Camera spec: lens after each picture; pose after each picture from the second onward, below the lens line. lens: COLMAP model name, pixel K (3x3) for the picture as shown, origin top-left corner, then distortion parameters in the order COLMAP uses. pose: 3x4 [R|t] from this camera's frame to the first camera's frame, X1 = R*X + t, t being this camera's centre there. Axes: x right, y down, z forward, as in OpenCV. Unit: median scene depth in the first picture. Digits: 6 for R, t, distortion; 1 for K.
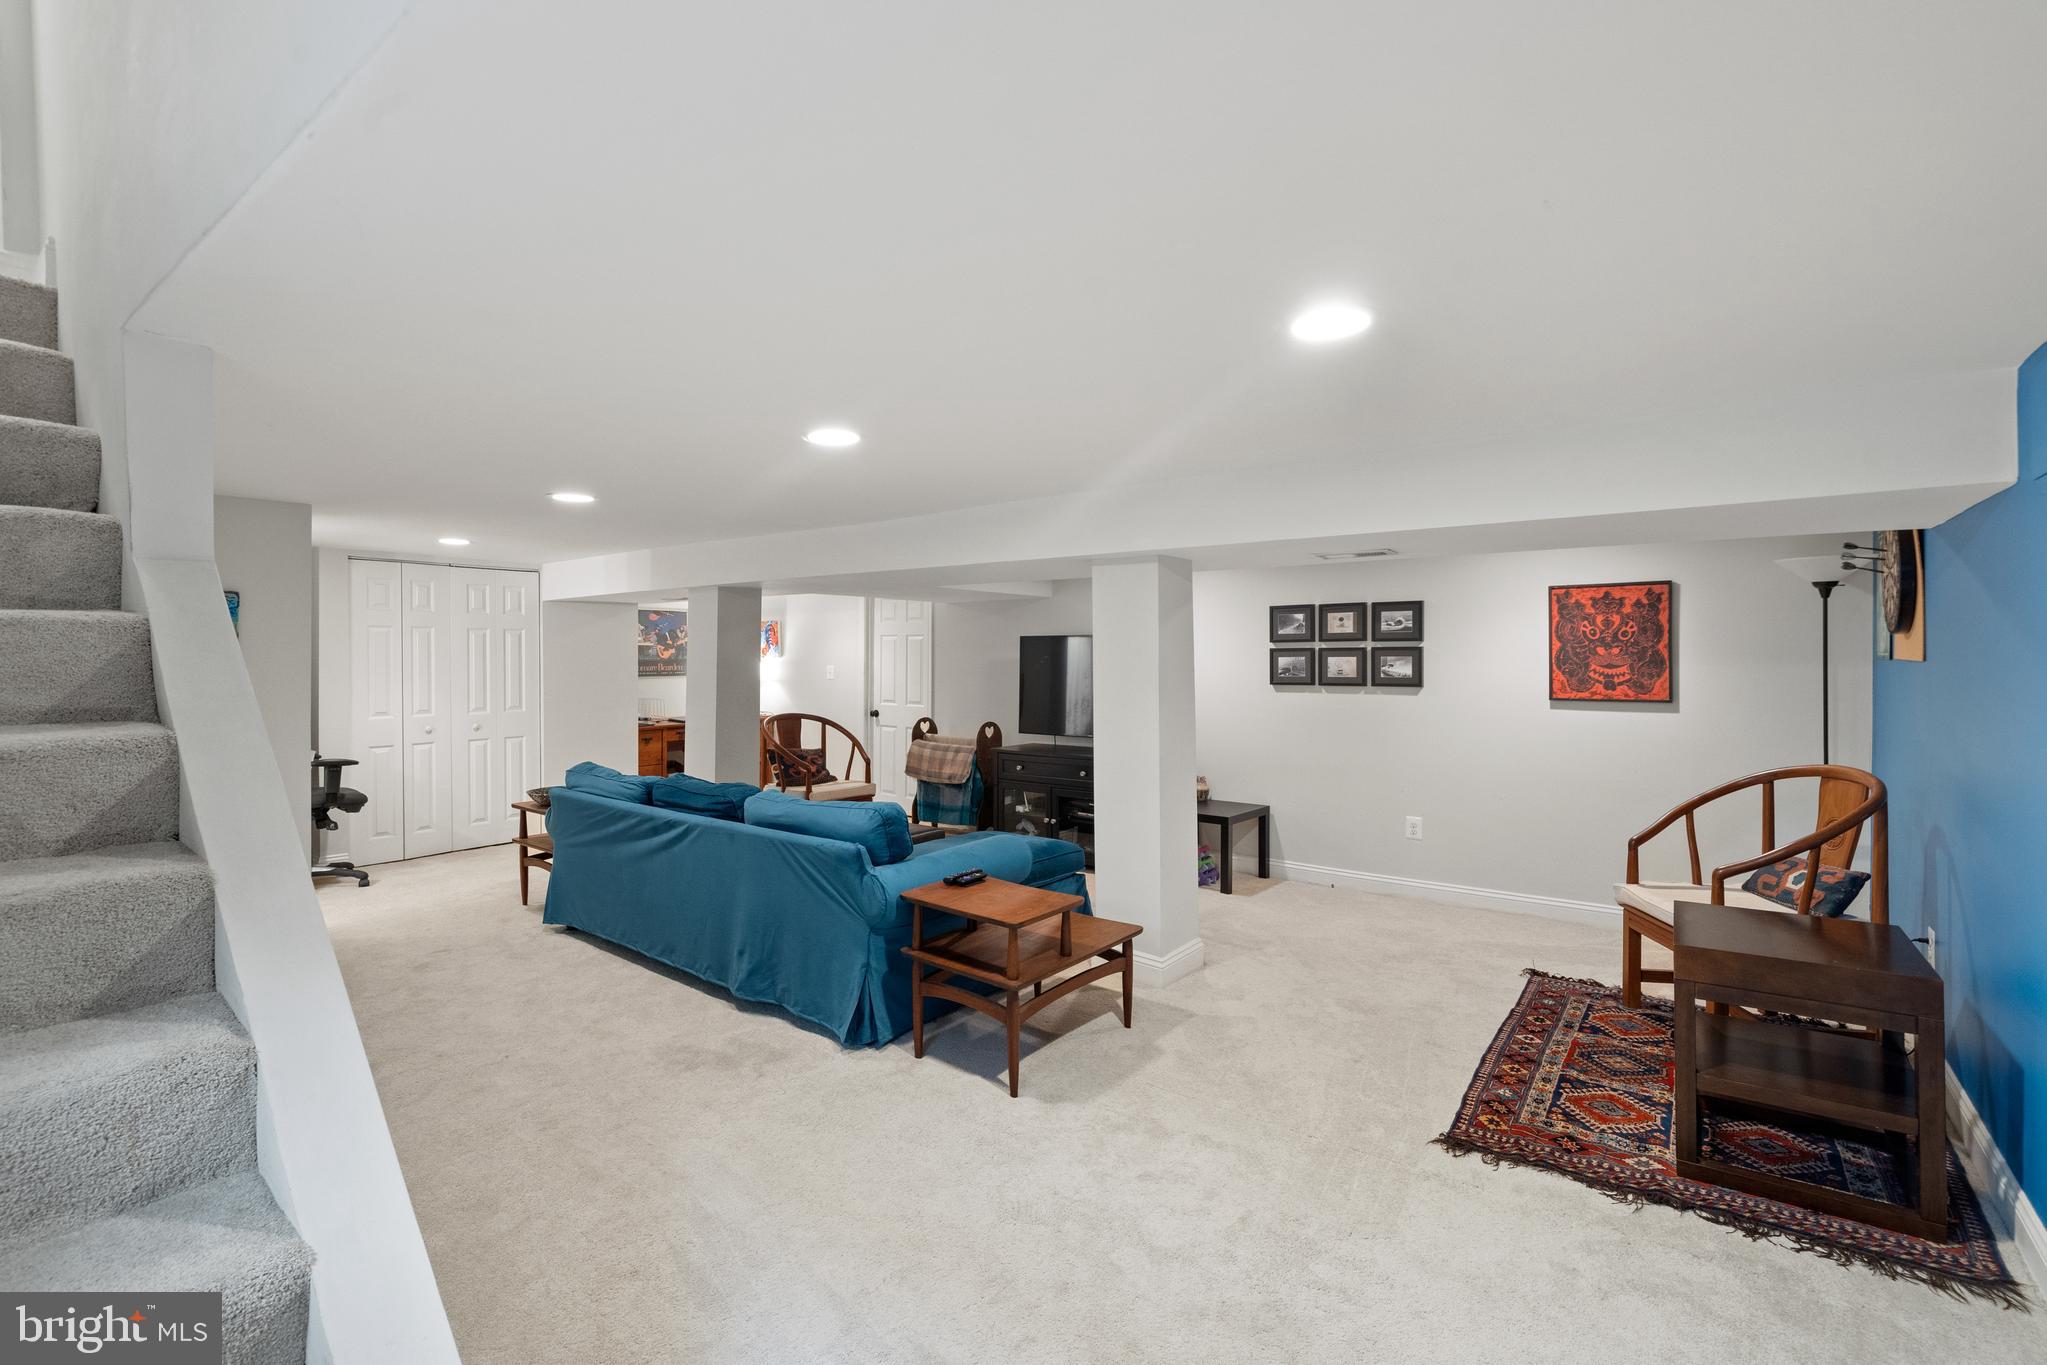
lens RADIAL K [[869.5, 0, 1023.8], [0, 869.5, 665.0], [0, 0, 1]] dist [0.001110, -0.000328]
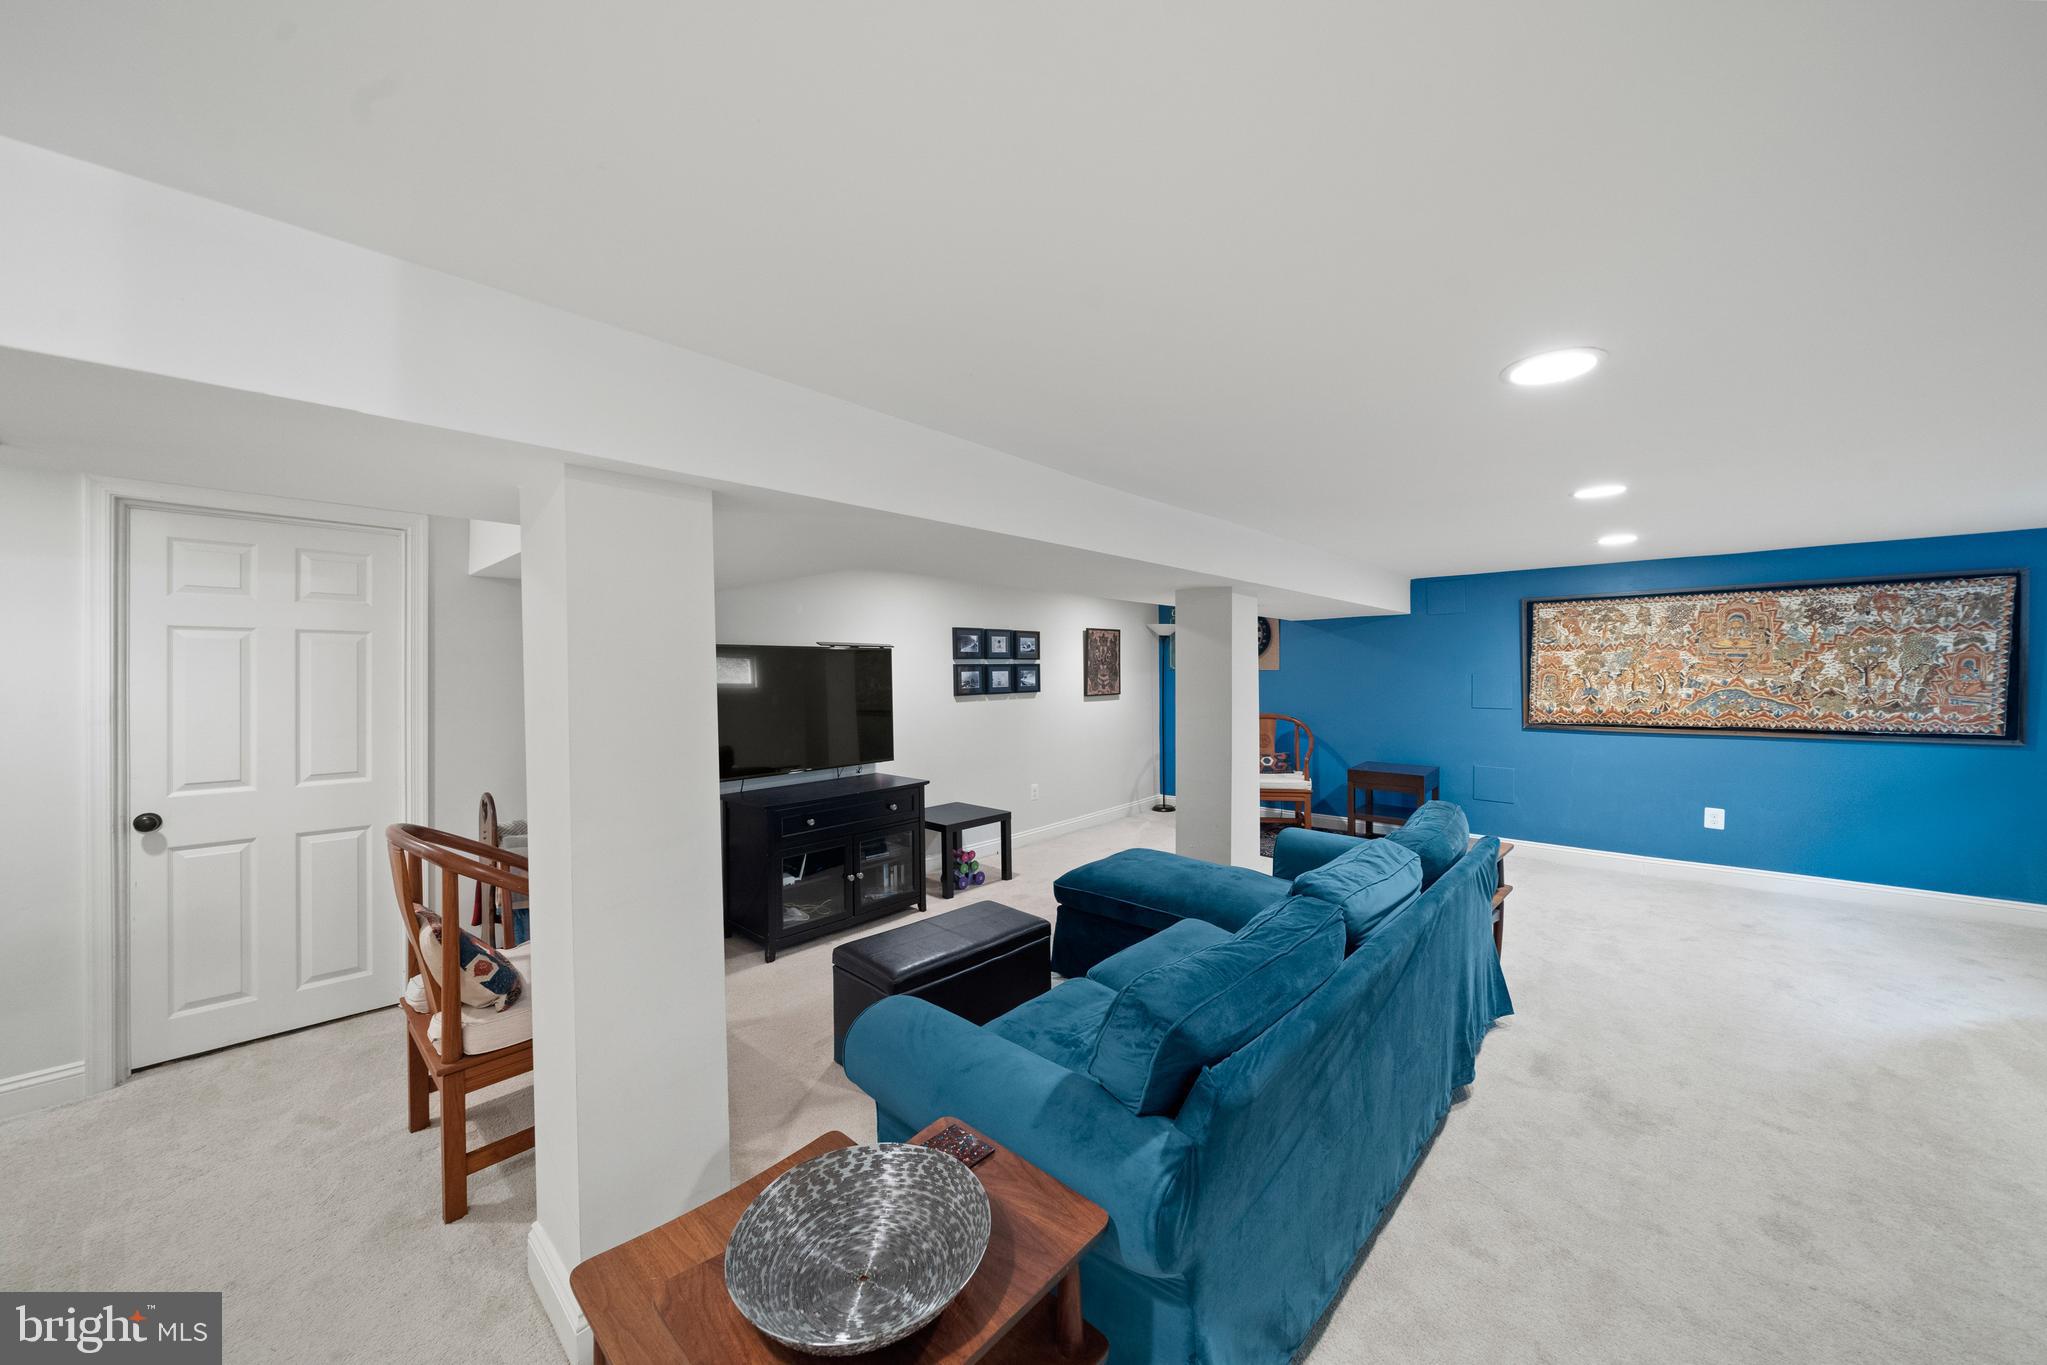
lens RADIAL K [[705.7, 0, 1023.3], [0, 705.7, 671.0], [0, 0, 1]] dist [-0.005088, 0.000342]
pose [[0.112848, -0.001679, 0.993611, -0.664545], [0.017717, 0.999843, -0.000323, -0.008668], [-0.993454, 0.017640, 0.112860, 0.854605]]
